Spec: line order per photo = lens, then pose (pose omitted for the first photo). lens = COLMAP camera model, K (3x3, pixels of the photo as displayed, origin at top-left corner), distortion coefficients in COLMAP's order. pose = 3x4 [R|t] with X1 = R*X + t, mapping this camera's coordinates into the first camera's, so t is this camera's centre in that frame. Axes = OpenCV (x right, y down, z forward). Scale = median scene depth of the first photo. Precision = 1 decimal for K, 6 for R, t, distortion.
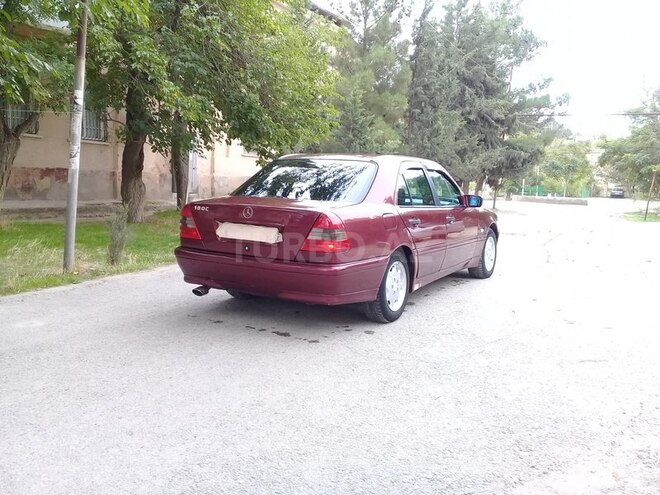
lens RADIAL K [[592.2, 0, 330.0], [0, 592.2, 247.5], [0, 0, 1]] dist [0.004046, -0.006539]
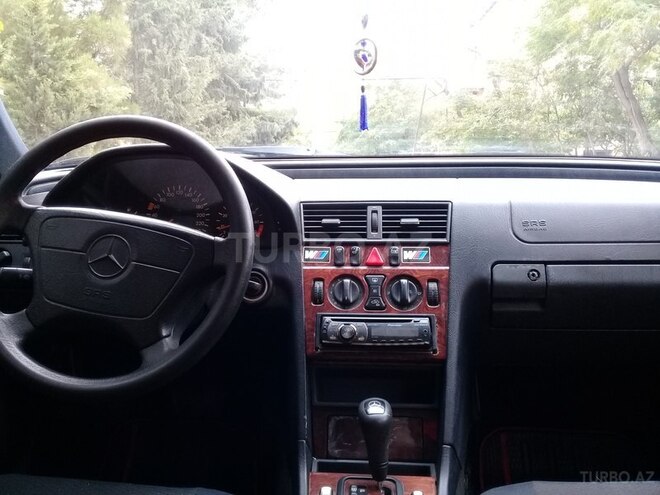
lens RADIAL K [[592.2, 0, 330.0], [0, 592.2, 247.5], [0, 0, 1]] dist [0.004046, -0.006539]
pose [[0.887750, -0.098127, 0.449746, 0.010920], [0.089277, 0.995166, 0.040905, -0.021188], [-0.451586, 0.003839, 0.892220, 0.264723]]
